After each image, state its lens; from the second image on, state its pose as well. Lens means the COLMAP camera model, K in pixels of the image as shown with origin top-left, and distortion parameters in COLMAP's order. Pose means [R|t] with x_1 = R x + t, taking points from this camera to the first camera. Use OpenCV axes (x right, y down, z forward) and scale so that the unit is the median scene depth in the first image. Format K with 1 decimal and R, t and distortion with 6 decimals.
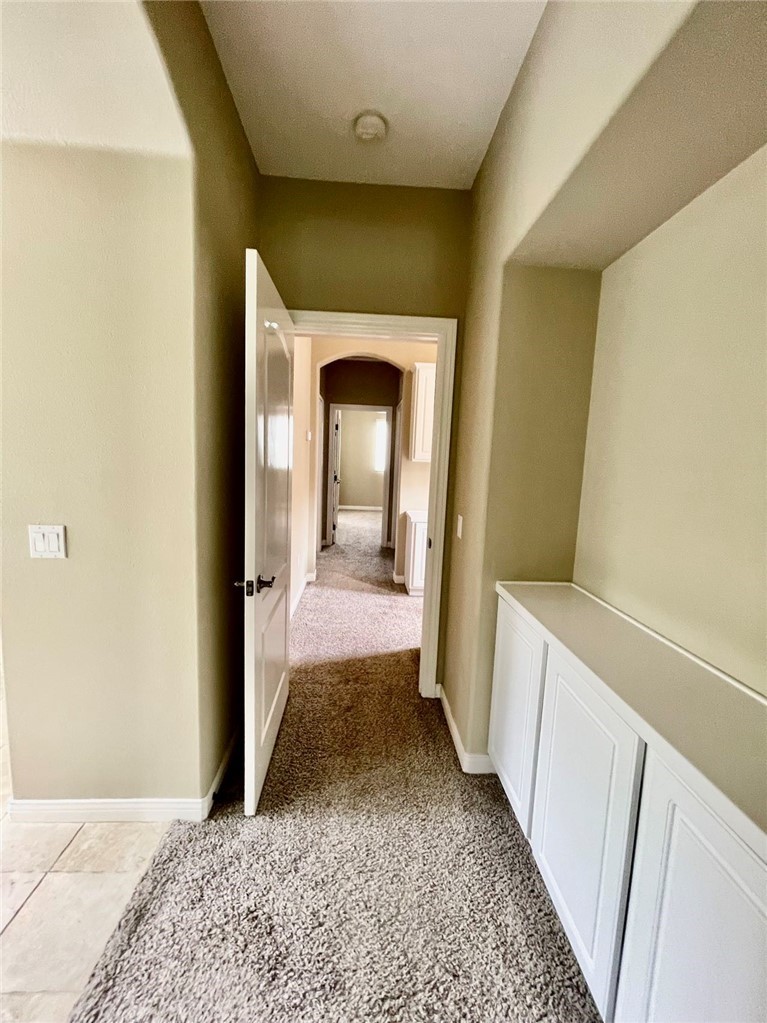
lens RADIAL K [[415.0, 0, 380.9], [0, 415.0, 516.3], [0, 0, 1]] dist [0.005023, -0.002198]
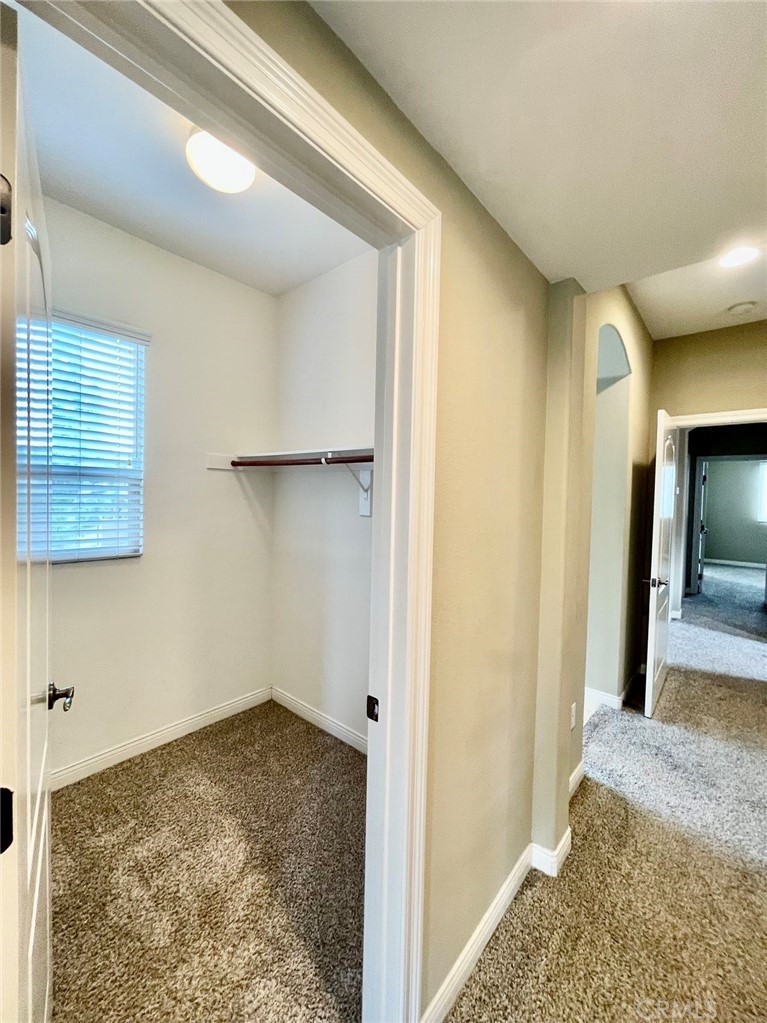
lens RADIAL K [[415.0, 0, 378.6], [0, 415.0, 504.5], [0, 0, 1]] dist [0.005023, -0.002198]
pose [[0.725717, -0.004959, -0.687976, 0.024682], [-0.093946, 0.989893, -0.106236, 0.048958], [0.681549, 0.141730, 0.717916, -0.422973]]
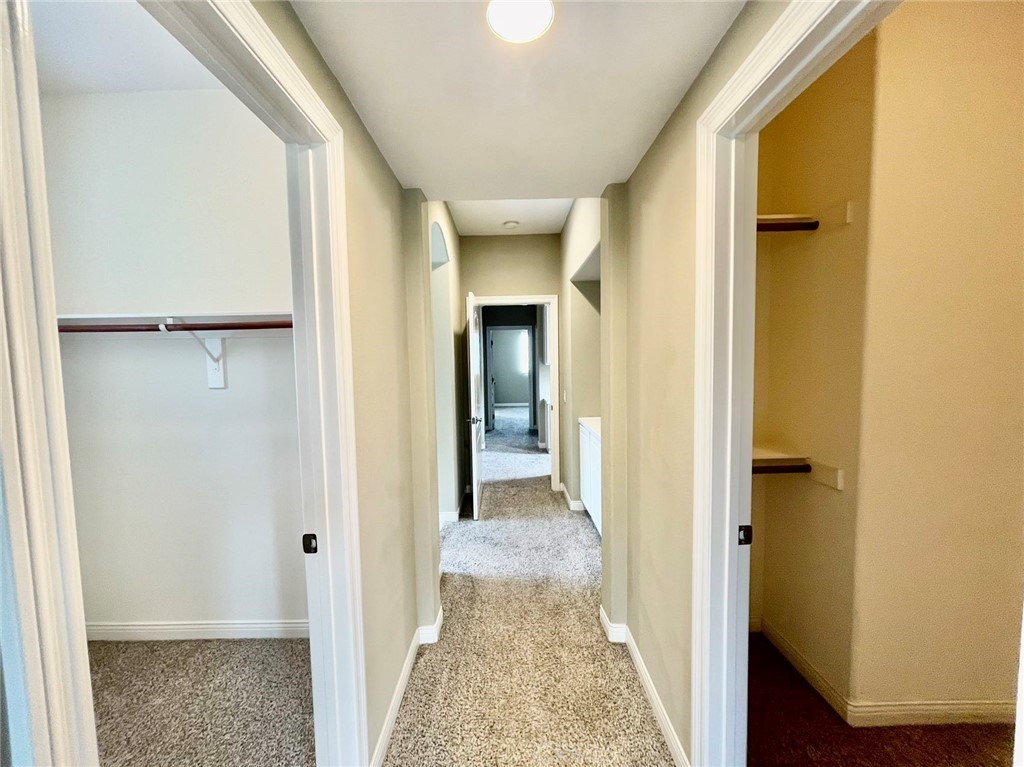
lens RADIAL K [[415.4, 0, 503.5], [0, 415.4, 382.6], [0, 0, 1]] dist [0.005023, -0.002198]
pose [[0.996637, -0.056091, -0.059742, 0.008893], [0.050349, 0.994334, -0.093626, 0.065533], [0.064655, 0.090303, 0.993813, -0.518549]]
